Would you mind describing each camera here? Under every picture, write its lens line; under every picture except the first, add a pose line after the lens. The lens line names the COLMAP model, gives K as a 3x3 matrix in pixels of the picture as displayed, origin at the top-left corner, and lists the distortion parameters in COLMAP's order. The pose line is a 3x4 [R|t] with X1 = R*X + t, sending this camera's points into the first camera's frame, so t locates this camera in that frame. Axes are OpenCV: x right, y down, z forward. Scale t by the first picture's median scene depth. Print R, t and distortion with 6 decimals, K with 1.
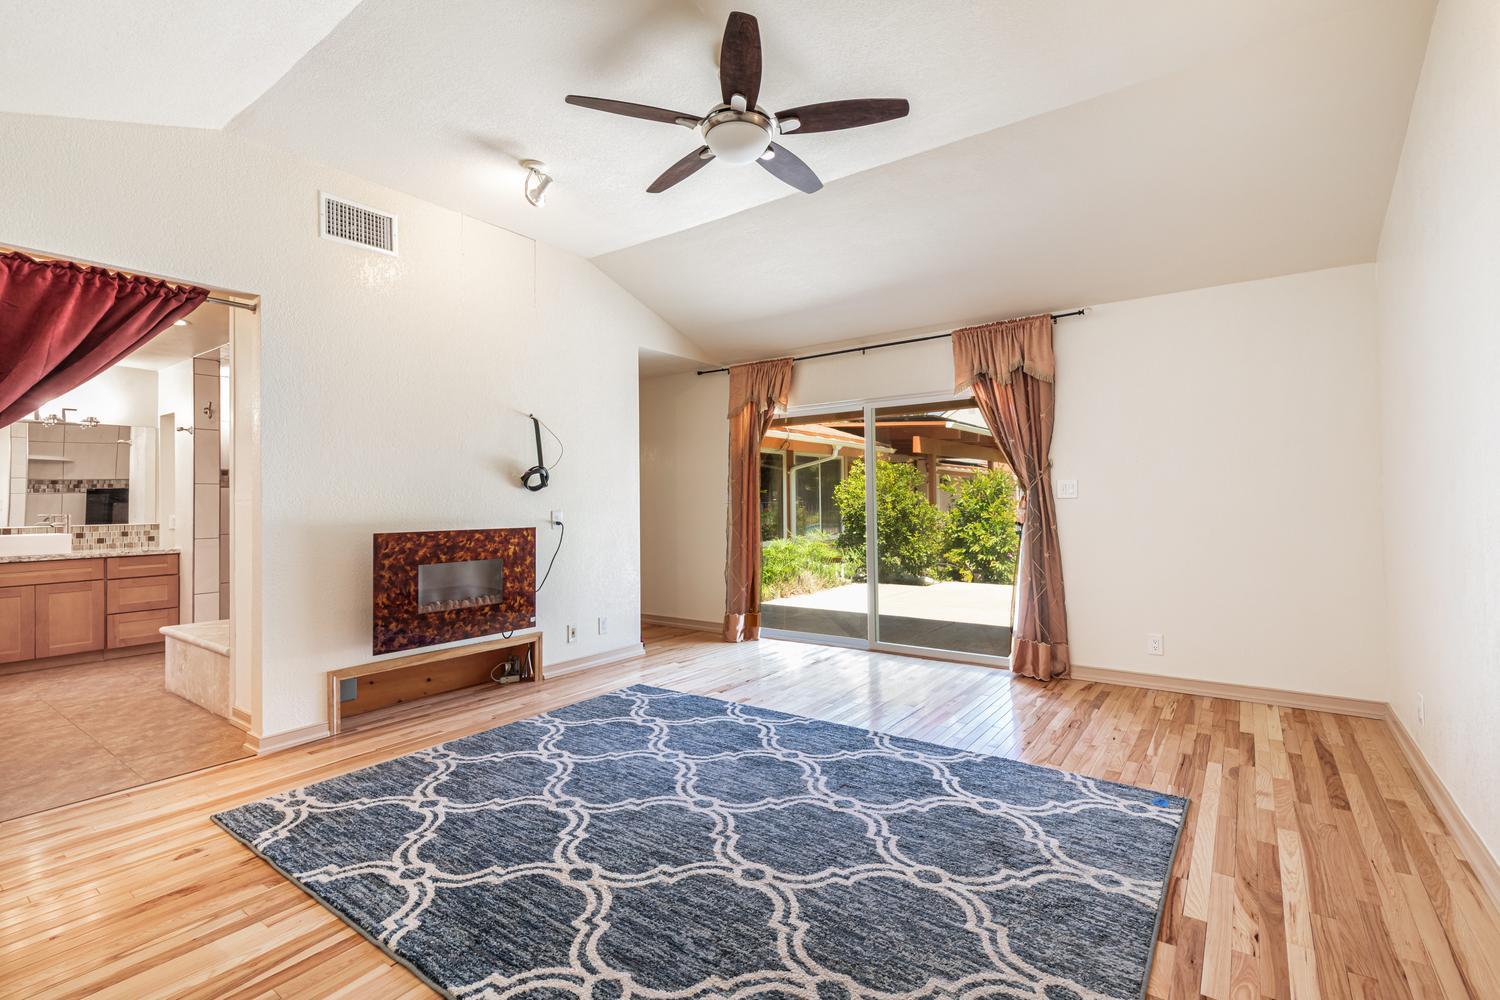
lens RADIAL K [[680.4, 0, 756.3], [0, 680.4, 502.1], [0, 0, 1]] dist [0.012447, -0.000756]
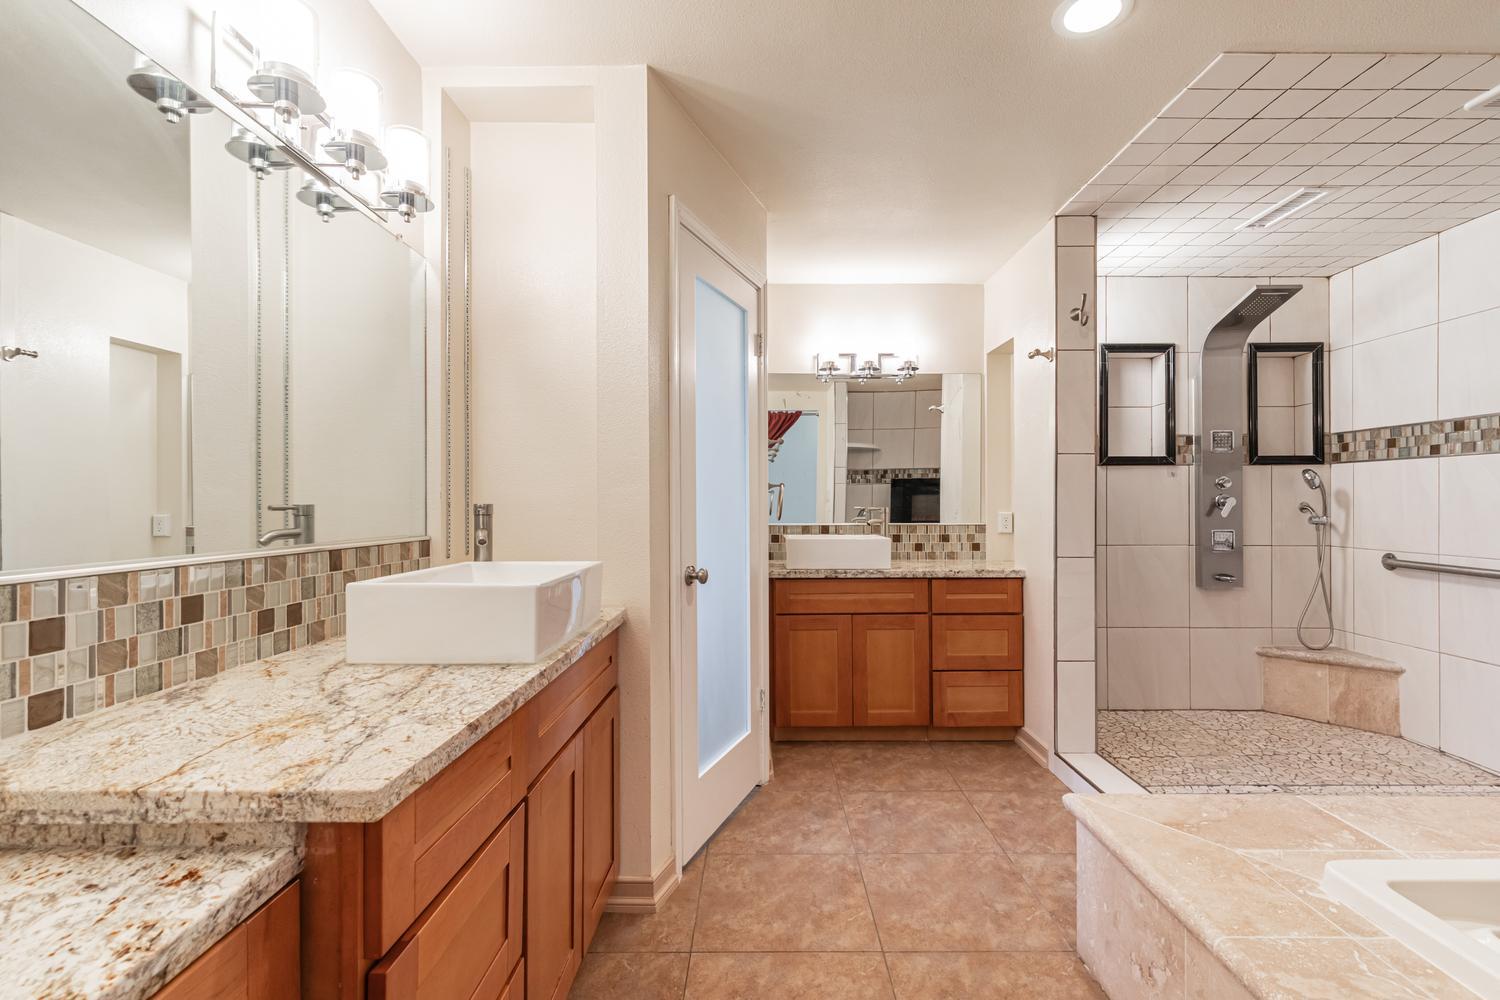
lens RADIAL K [[680.4, 0, 756.3], [0, 680.4, 502.1], [0, 0, 1]] dist [0.012447, -0.000756]
pose [[0.582648, 0.007871, -0.812686, -0.494234], [-0.001545, 0.999962, 0.008577, 0.006460], [0.812723, -0.003741, 0.582638, 0.472218]]
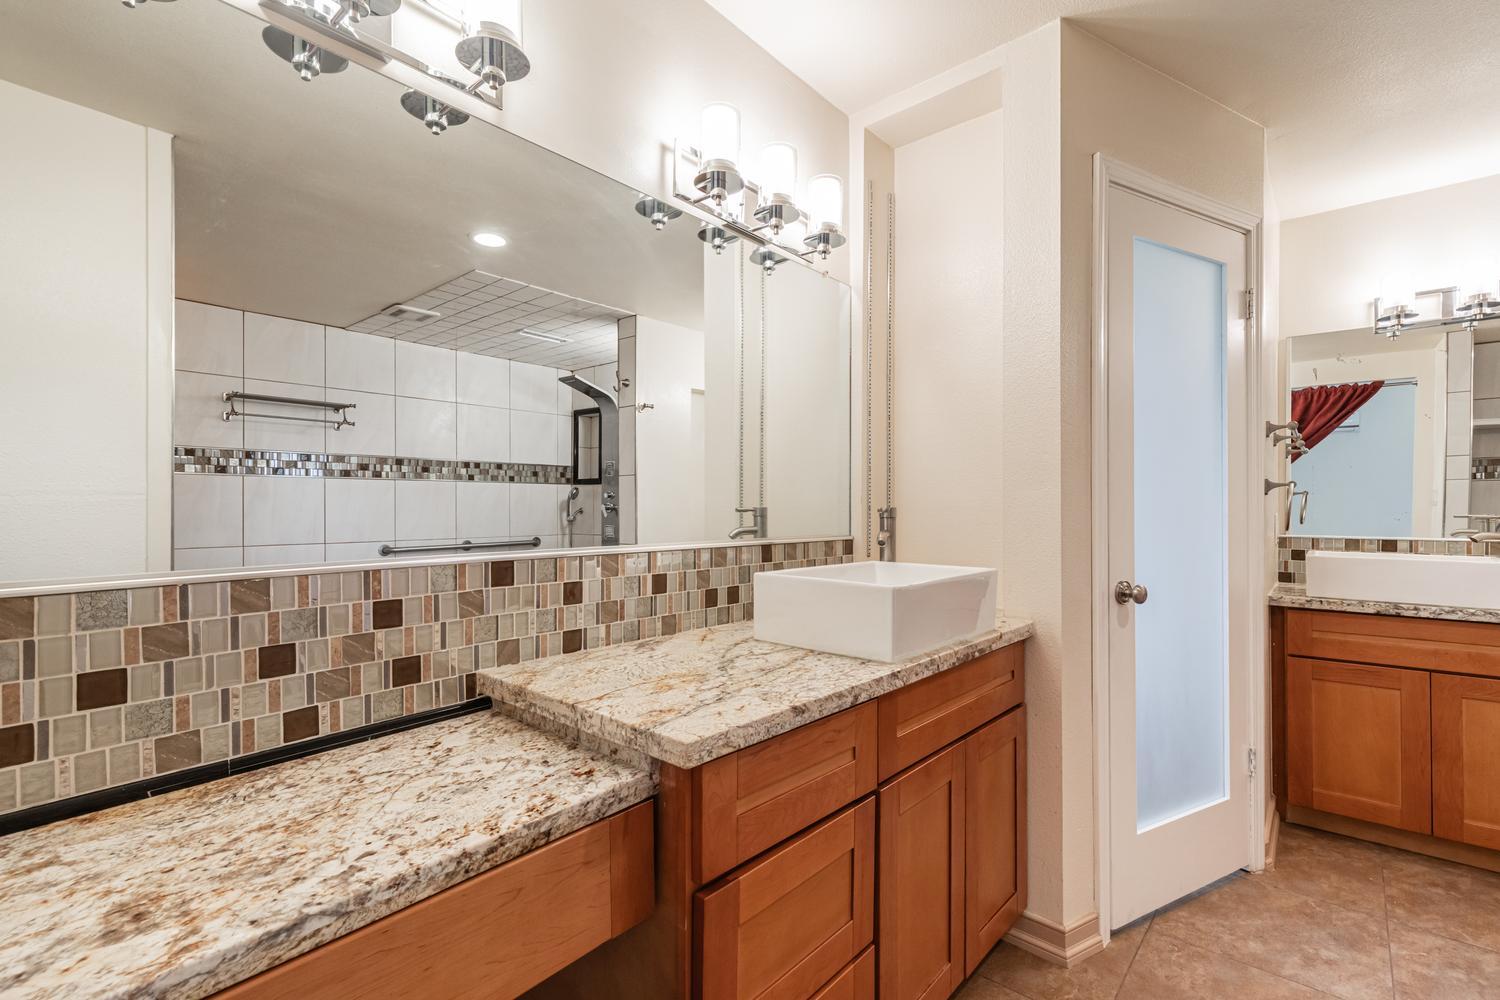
lens RADIAL K [[672.8, 0, 751.2], [0, 672.8, 506.4], [0, 0, 1]] dist [0.012551, -0.001146]
pose [[-0.086802, 0.008646, -0.996188, -0.489395], [0.002557, 0.999961, 0.008456, 0.006760], [0.996222, -0.001813, -0.086821, 0.515437]]
